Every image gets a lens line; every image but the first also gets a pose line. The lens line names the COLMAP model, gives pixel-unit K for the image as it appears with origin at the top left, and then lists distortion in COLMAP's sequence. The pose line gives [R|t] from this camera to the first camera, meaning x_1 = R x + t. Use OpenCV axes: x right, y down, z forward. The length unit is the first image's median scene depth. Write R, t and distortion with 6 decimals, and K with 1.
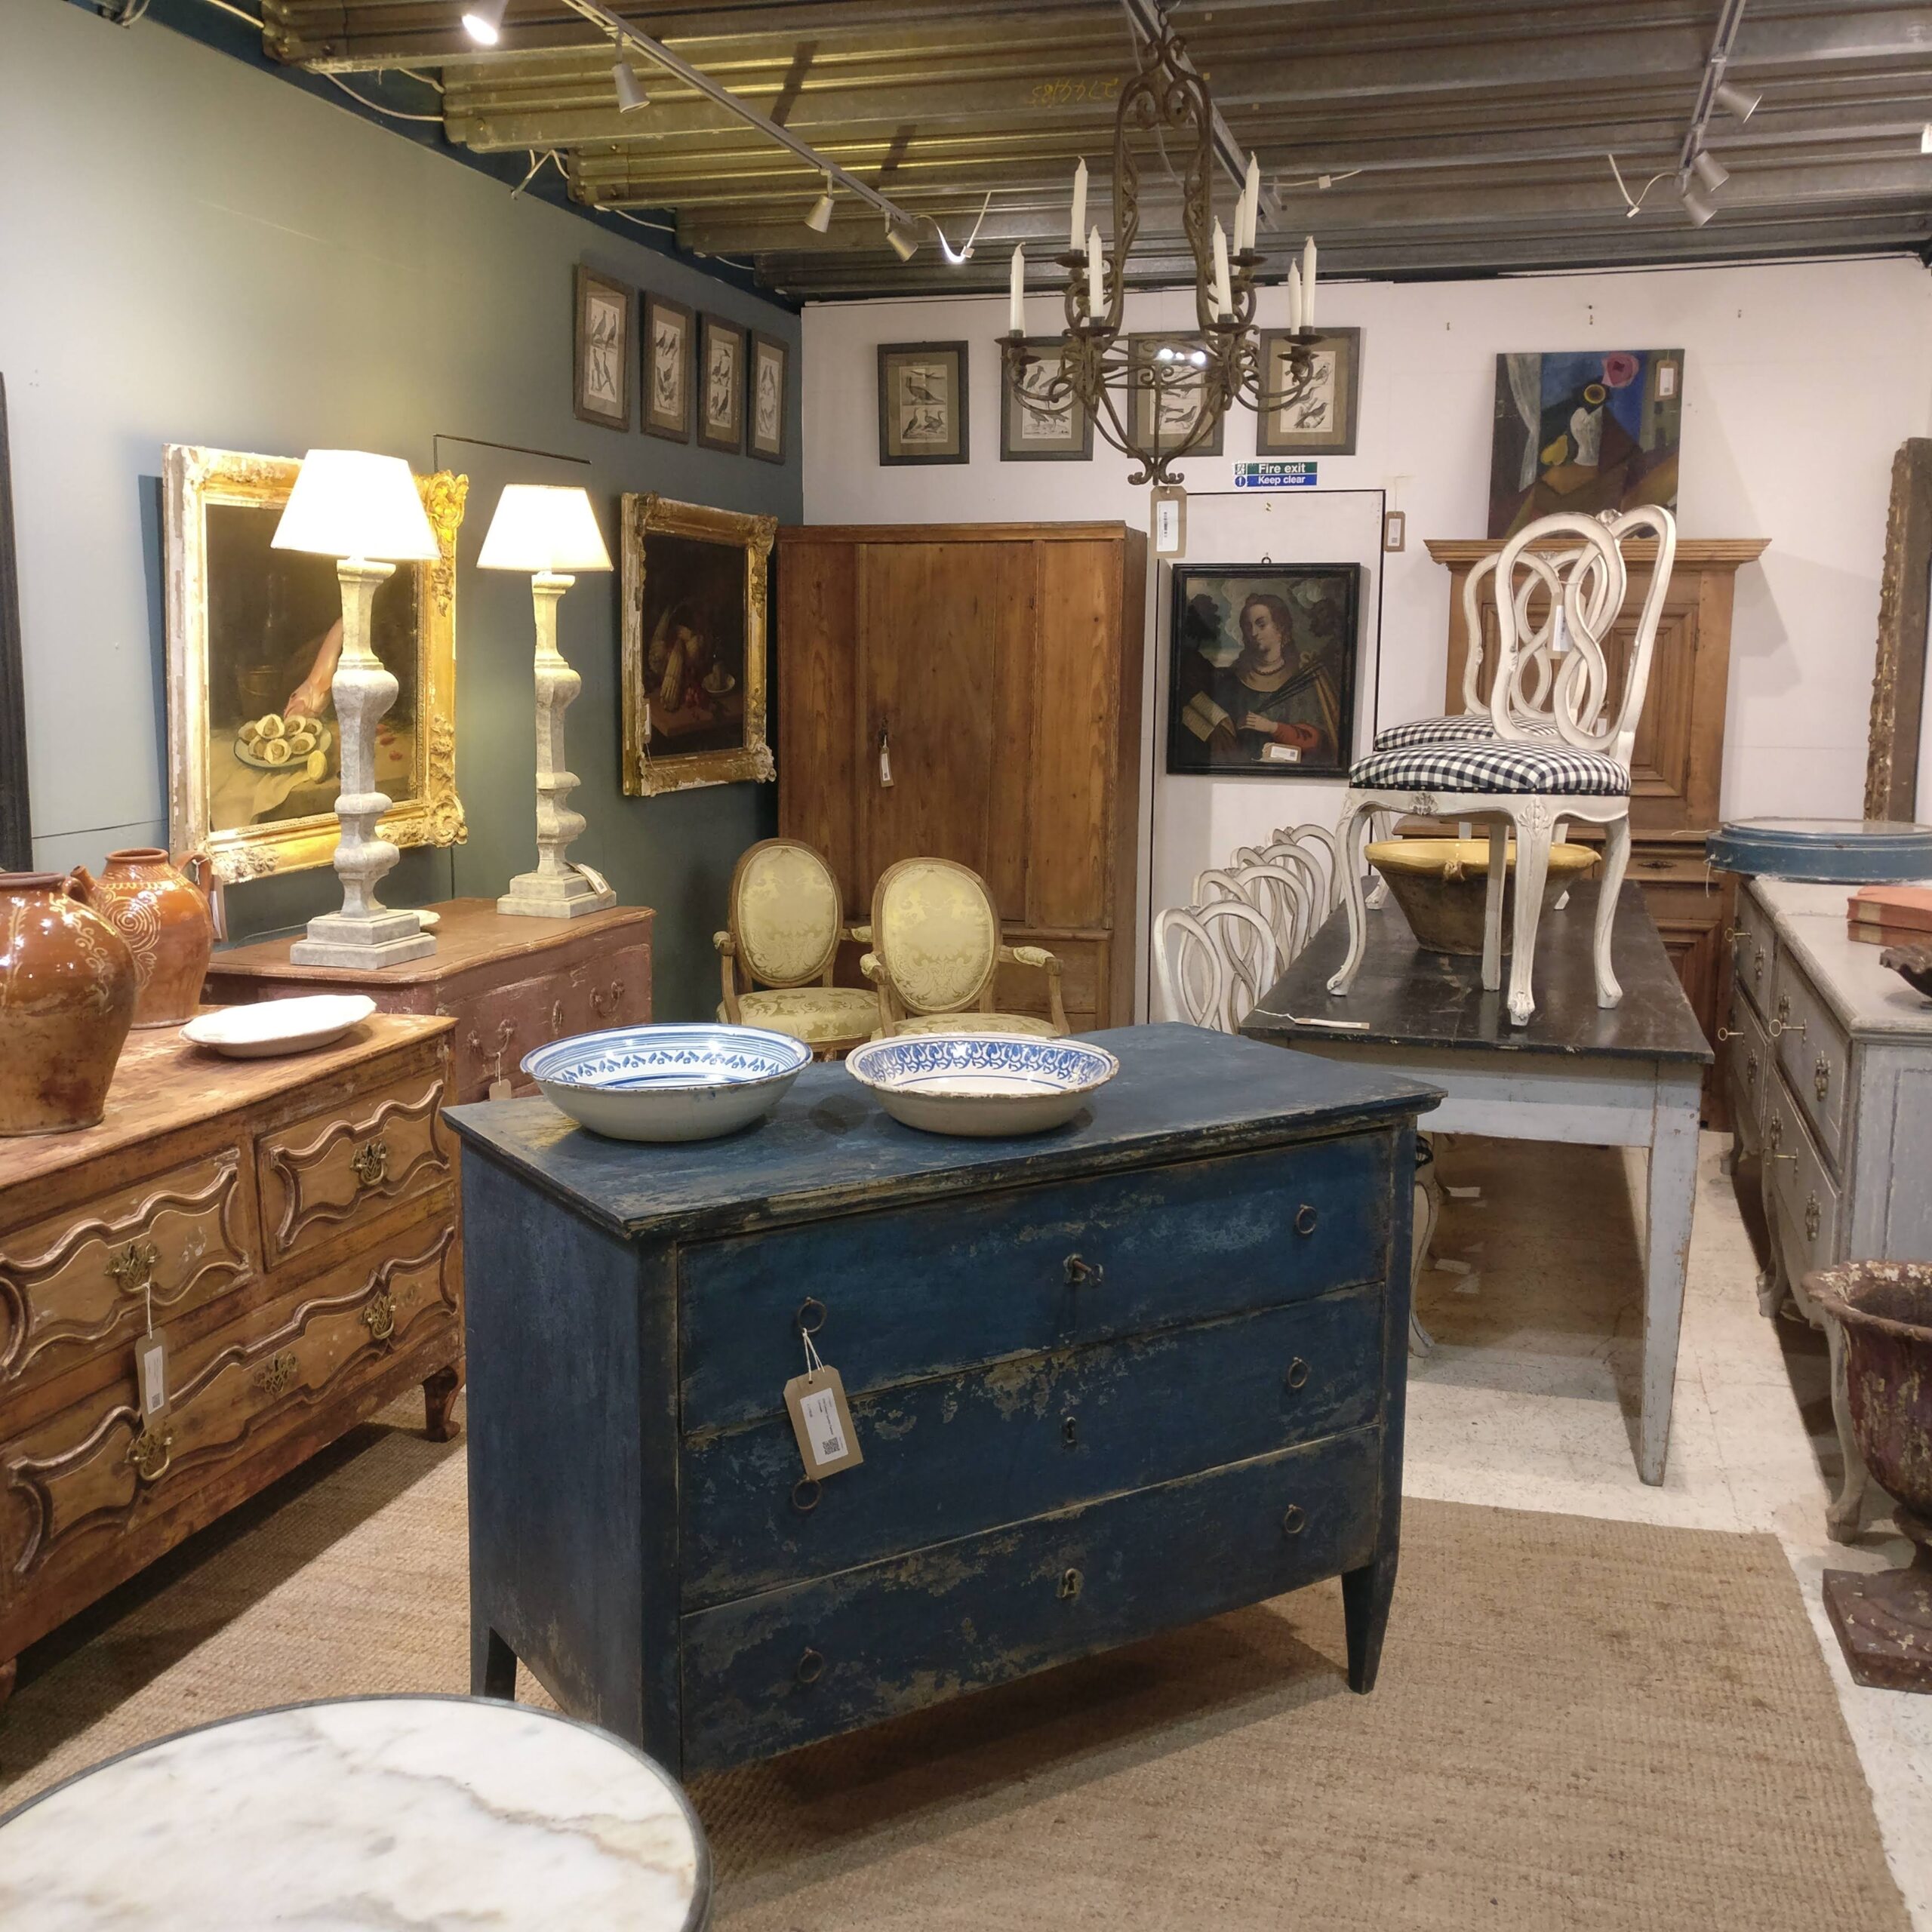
lens RADIAL K [[2028.8, 0, 962.2], [0, 2028.8, 961.9], [0, 0, 1]] dist [-0.003220, 0.000000]
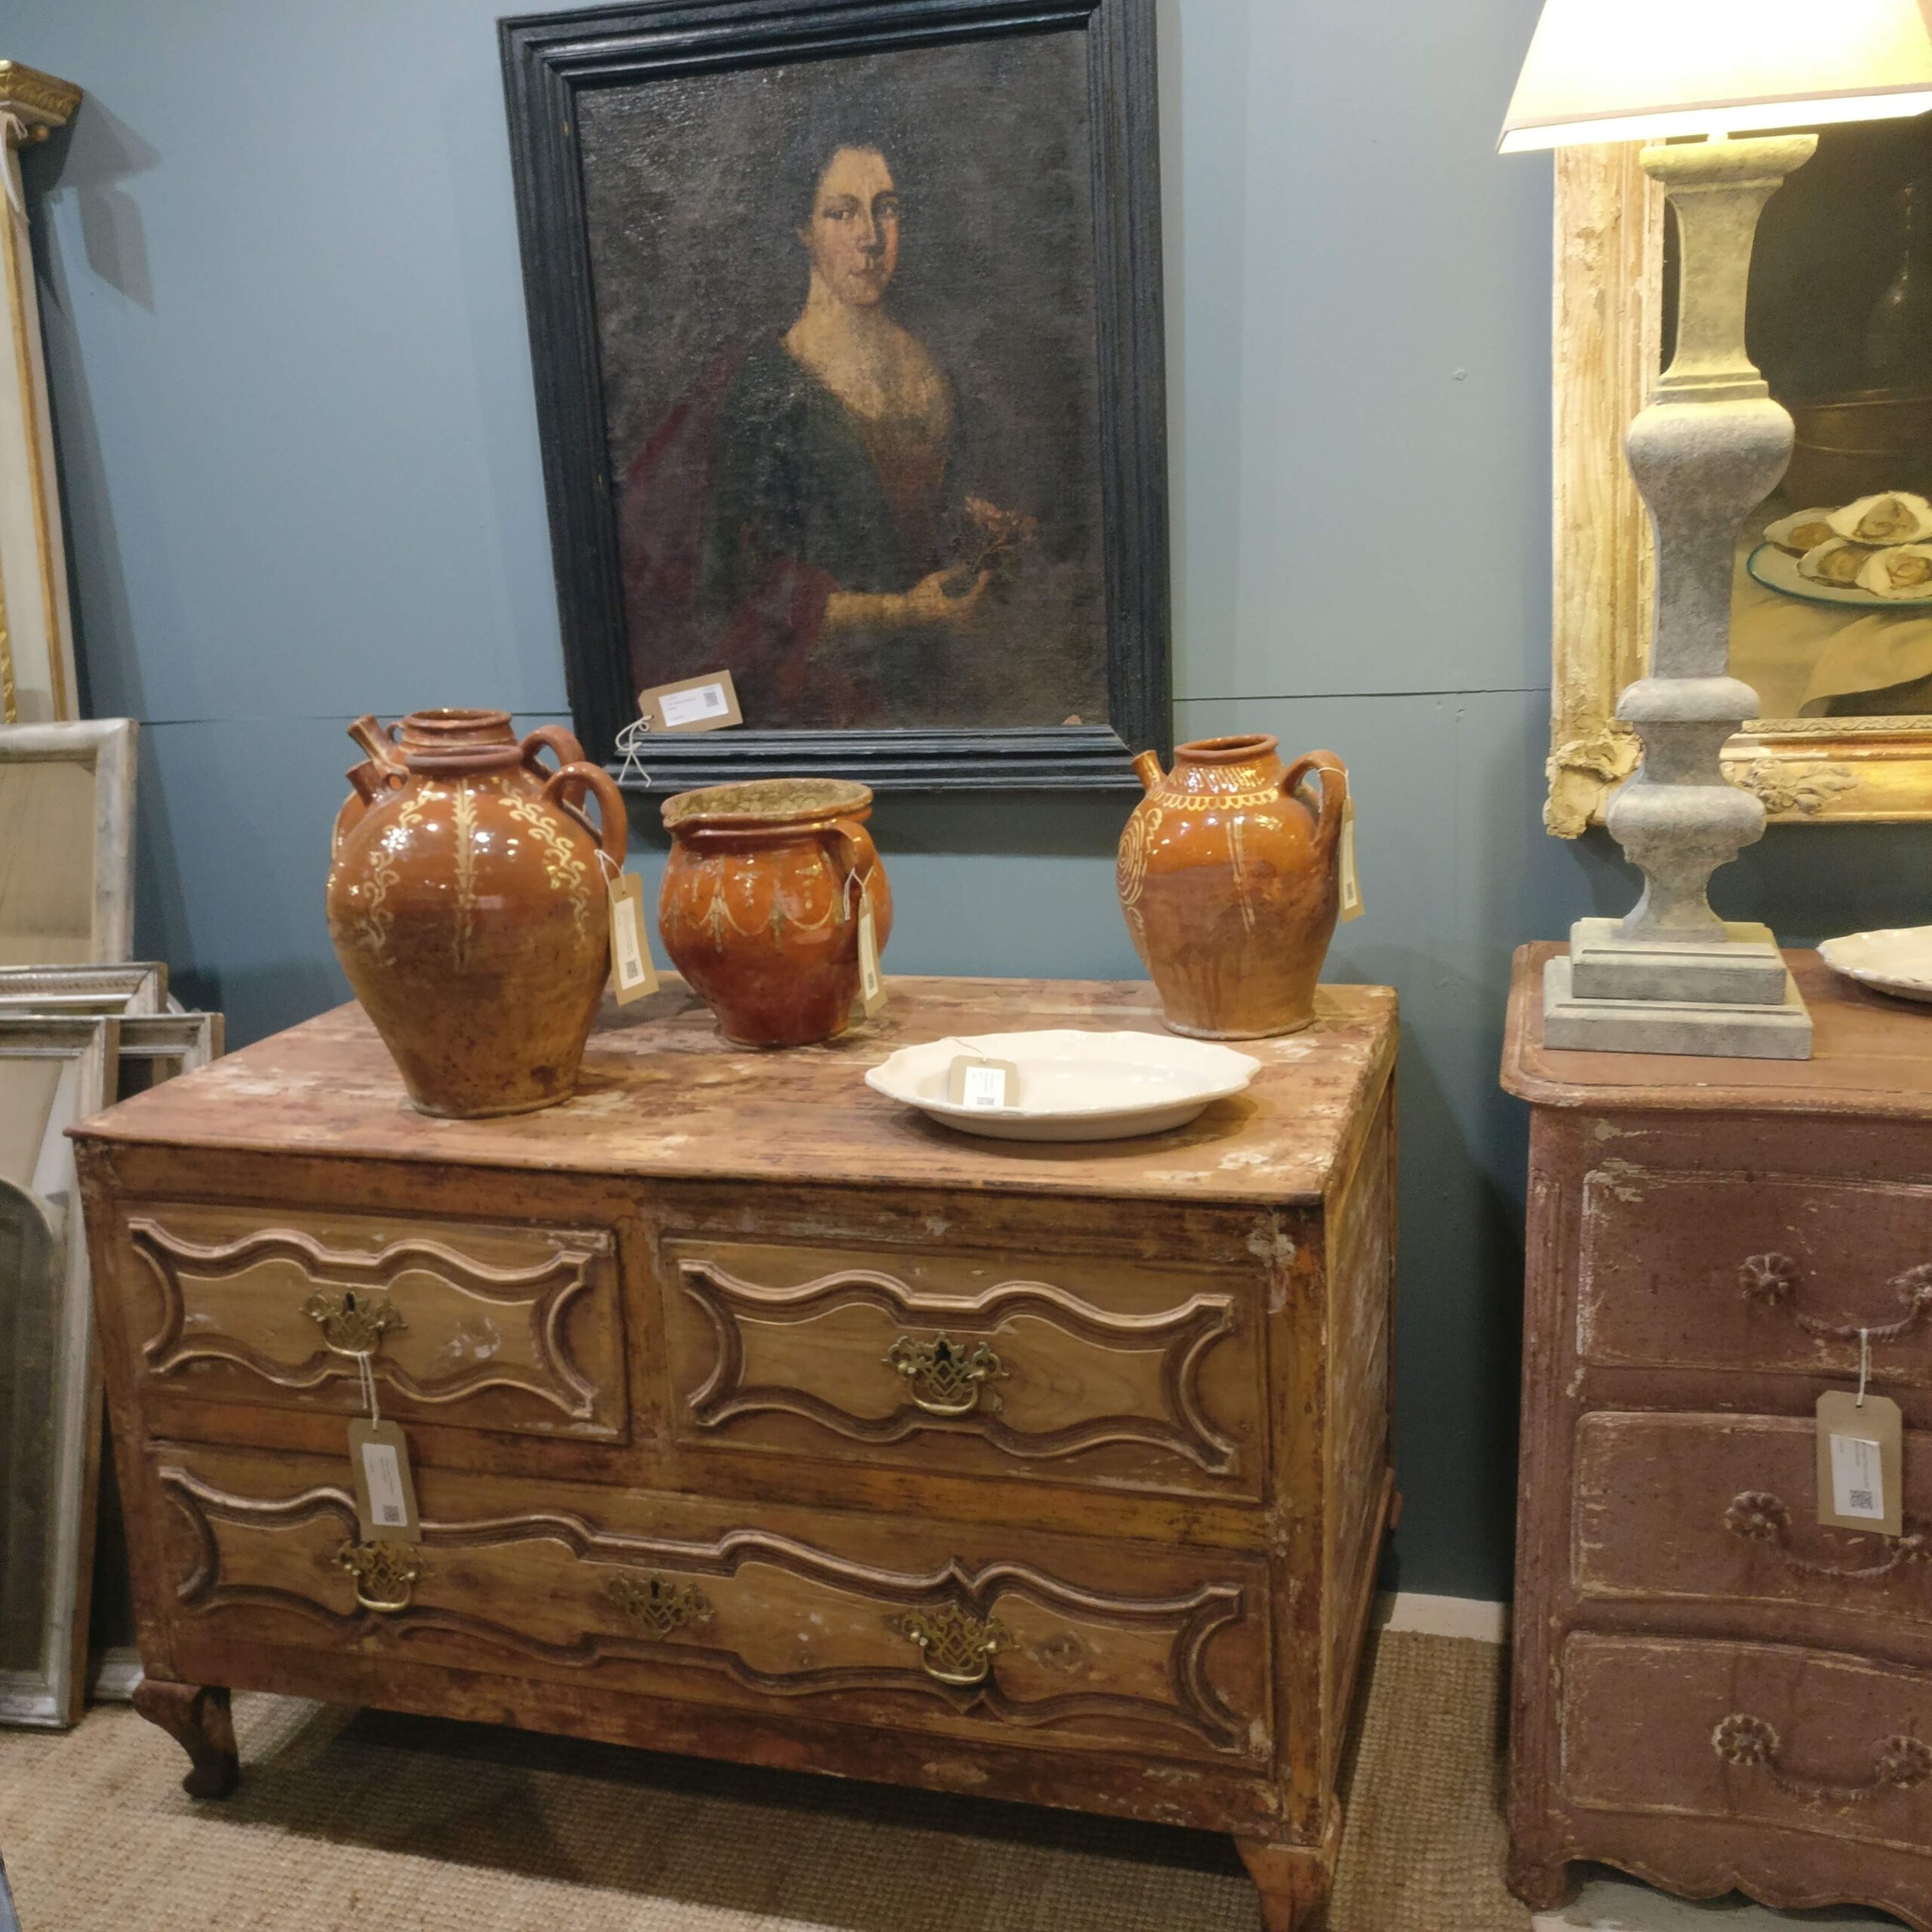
lens RADIAL K [[2028.8, 0, 963.4], [0, 2028.8, 973.4], [0, 0, 1]] dist [-0.003220, 0.000000]
pose [[-0.030768, 0.235037, -0.971499, 0.139140], [-0.102508, 0.966092, 0.236975, -0.089300], [0.994256, 0.106878, -0.005631, 0.687347]]
